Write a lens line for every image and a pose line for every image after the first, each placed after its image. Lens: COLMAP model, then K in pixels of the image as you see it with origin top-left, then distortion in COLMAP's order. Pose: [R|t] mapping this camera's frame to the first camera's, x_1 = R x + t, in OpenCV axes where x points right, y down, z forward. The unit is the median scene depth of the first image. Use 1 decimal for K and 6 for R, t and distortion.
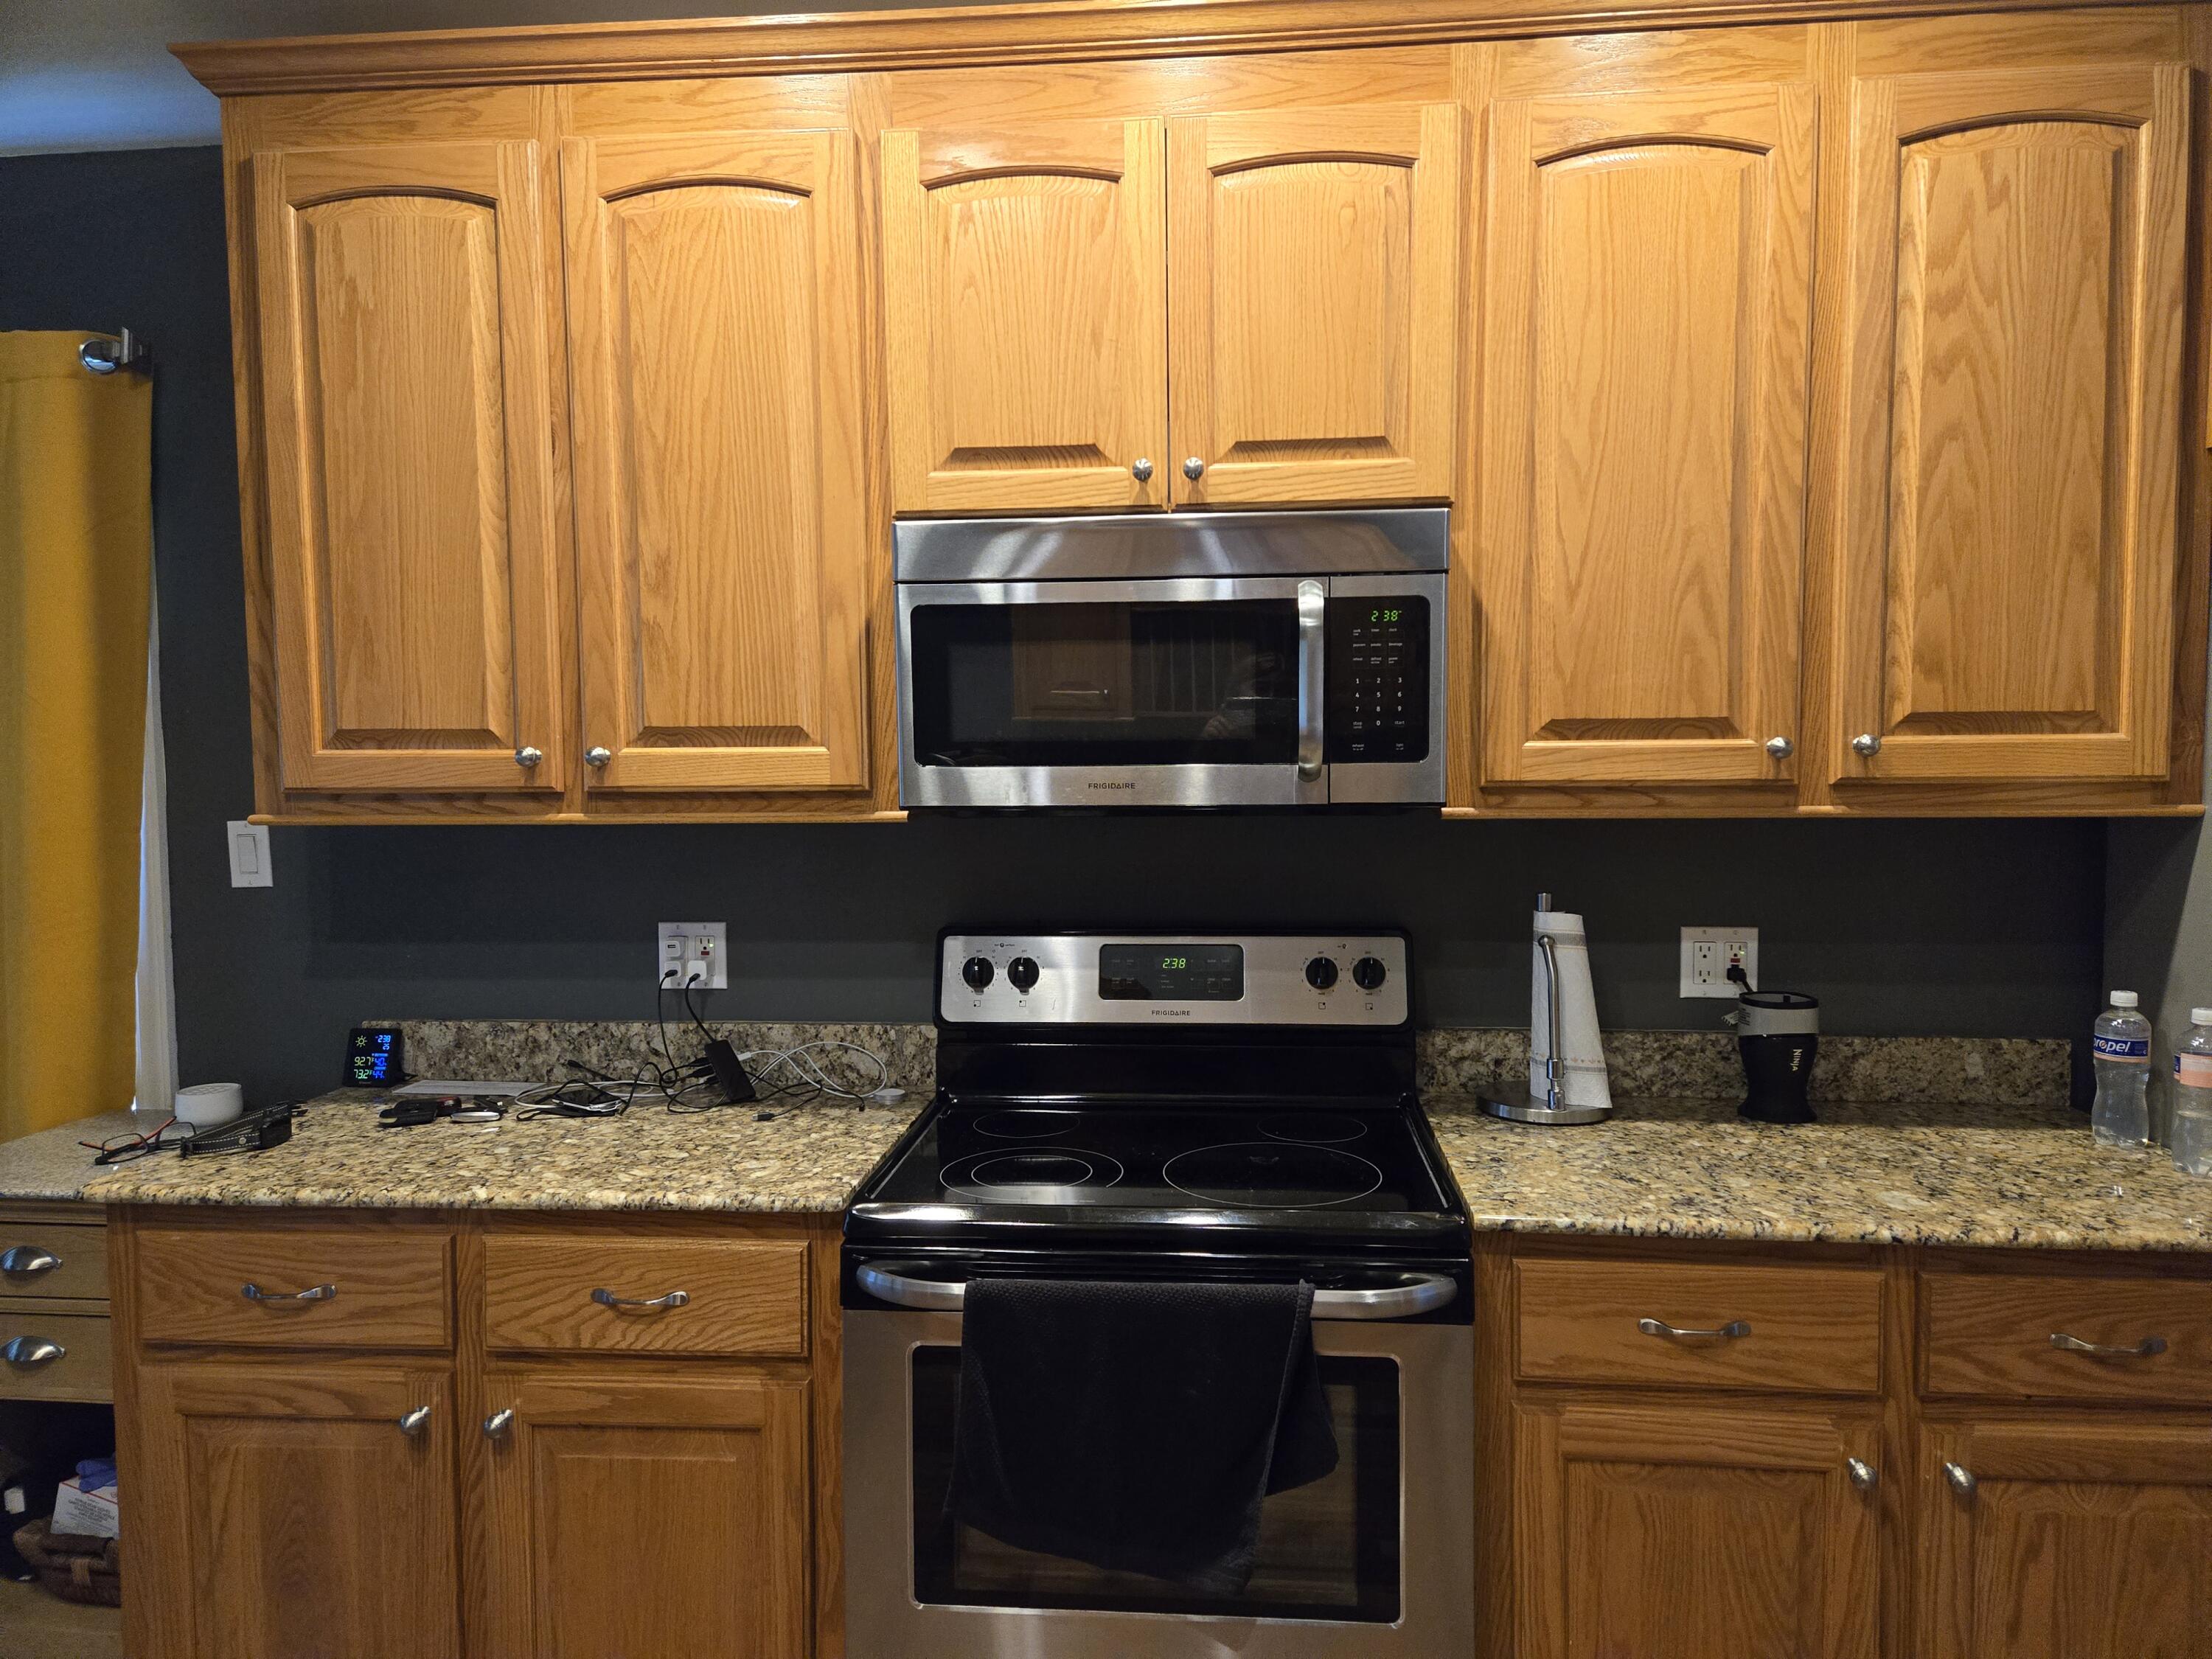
lens RADIAL K [[1477.9, 0, 1102.0], [0, 1477.9, 835.2], [0, 0, 1]] dist [0.076991, -0.062850]
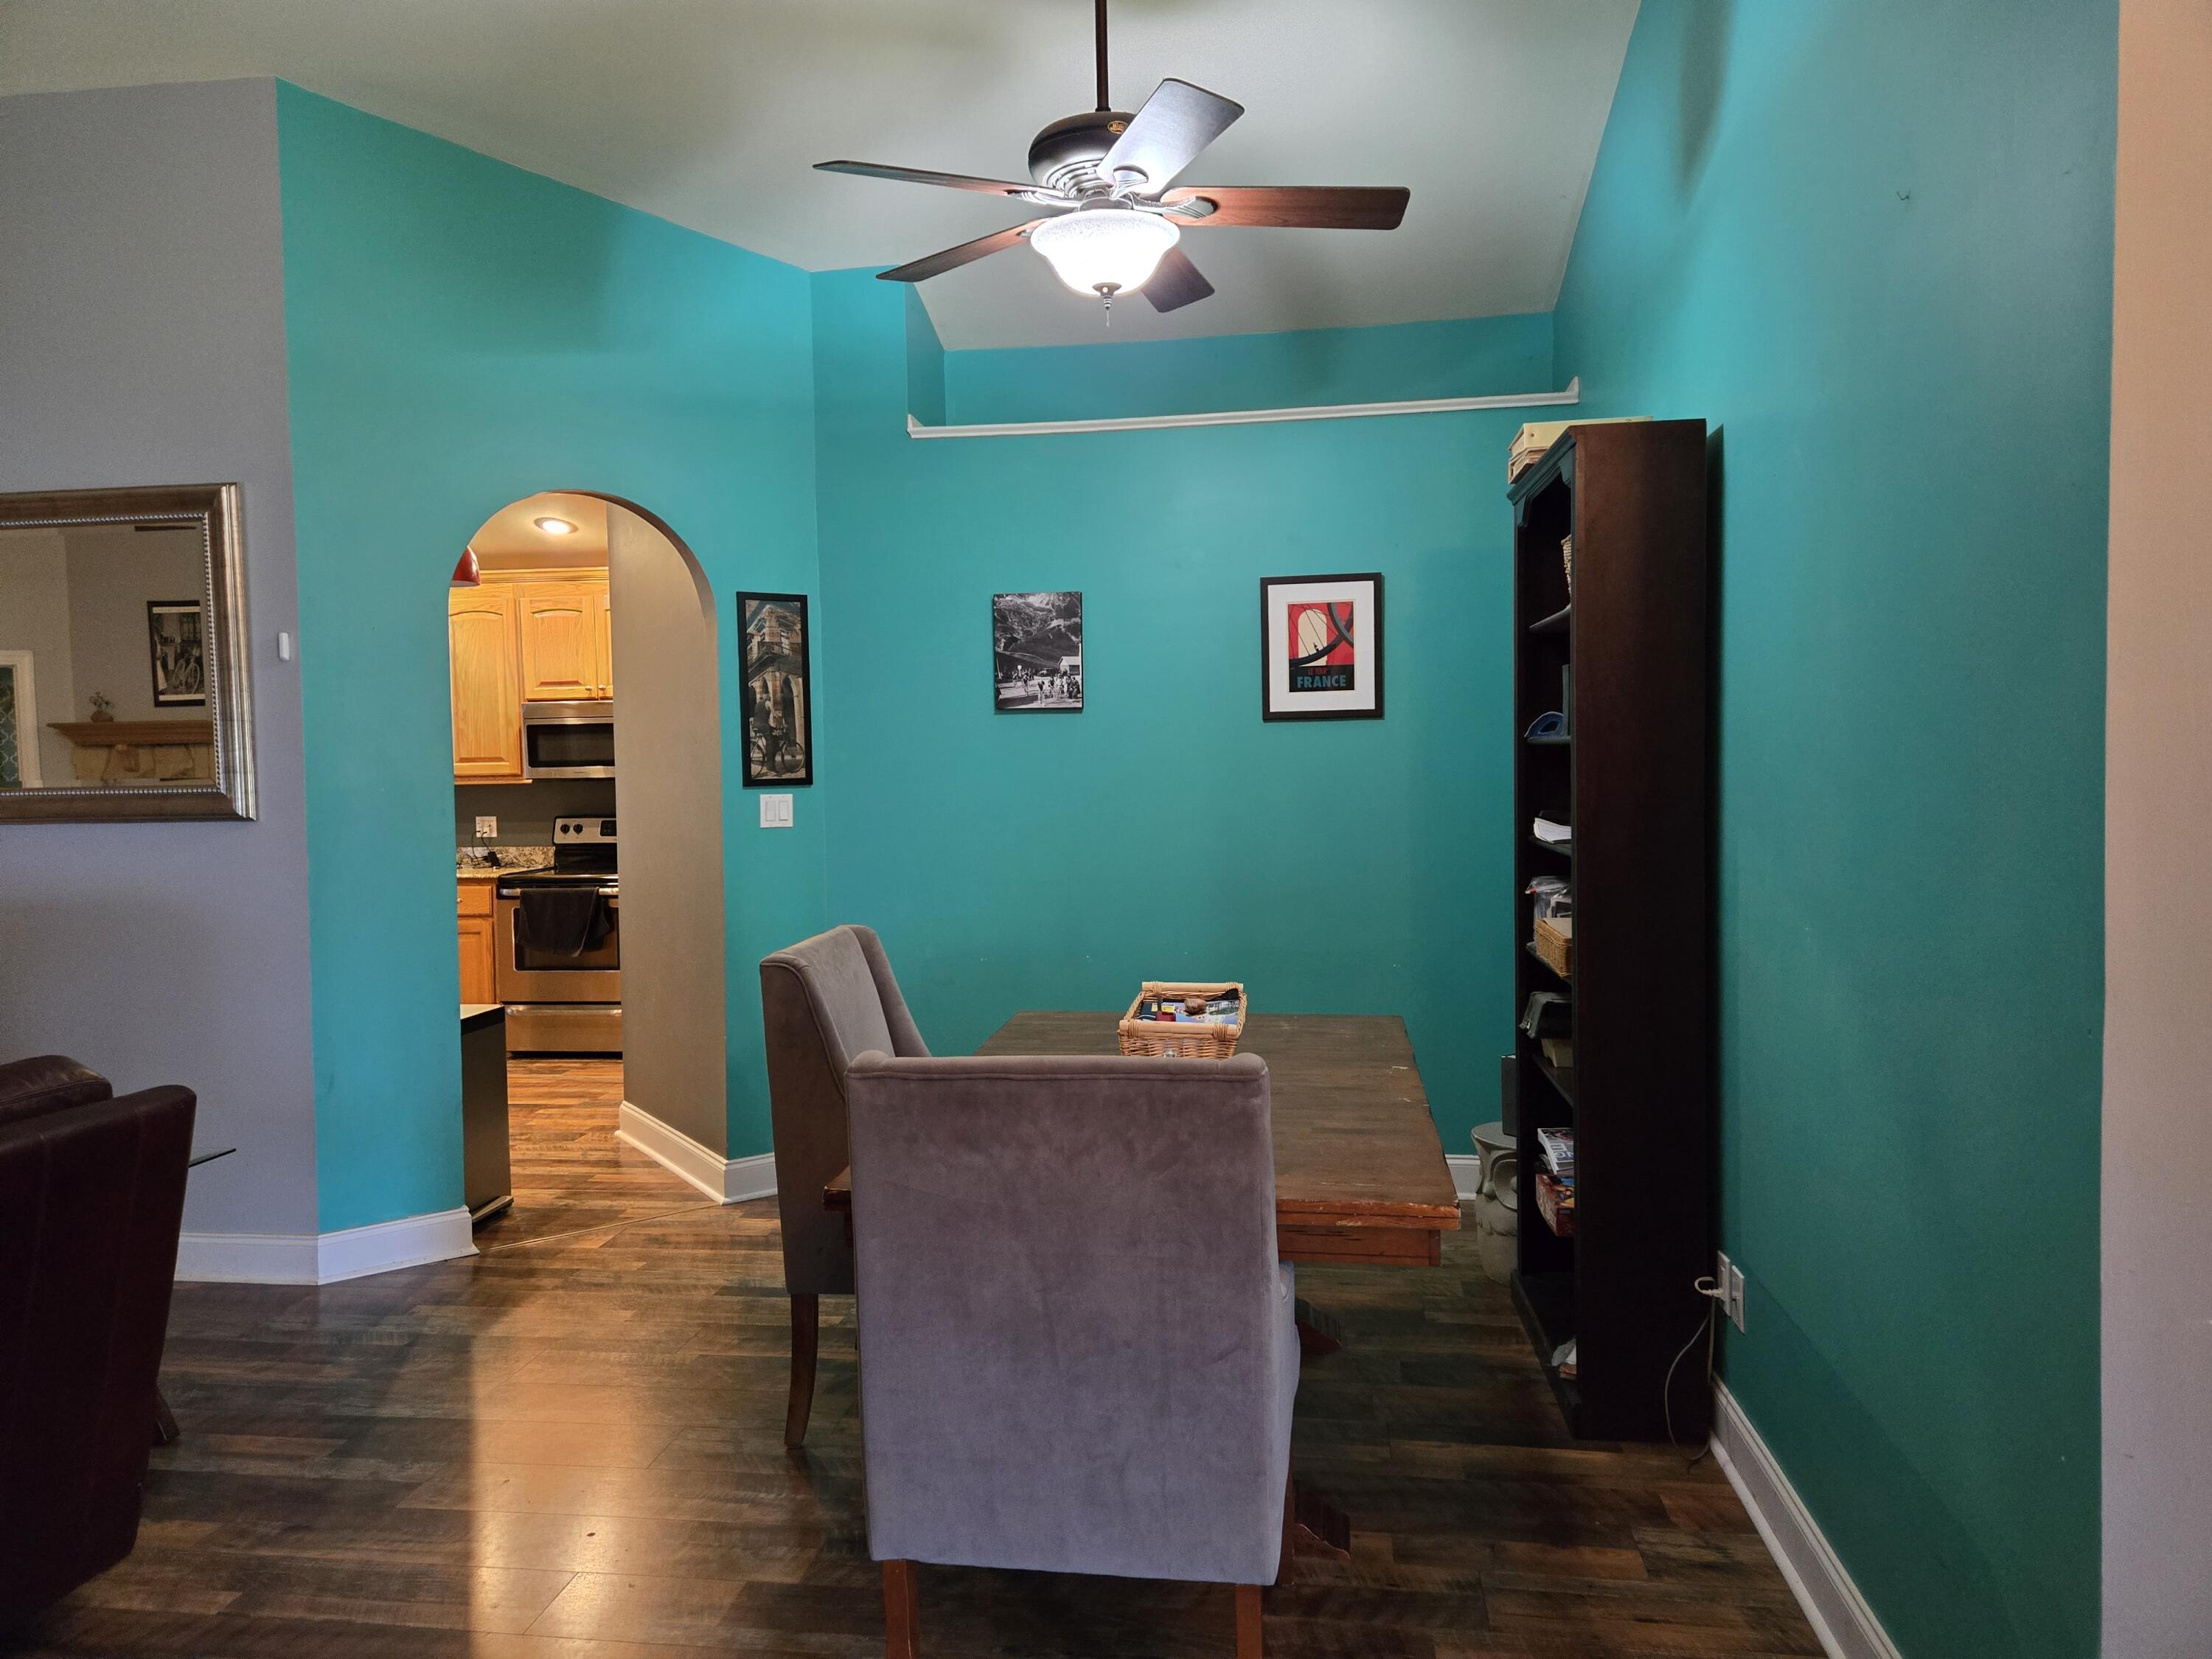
lens RADIAL K [[1477.9, 0, 1109.5], [0, 1477.9, 827.1], [0, 0, 1]] dist [0.076991, -0.062850]
pose [[0.999473, -0.005093, -0.032047, 1.254707], [0.004976, 0.999981, -0.003714, 0.107206], [0.032065, 0.003553, 0.999479, -2.336750]]
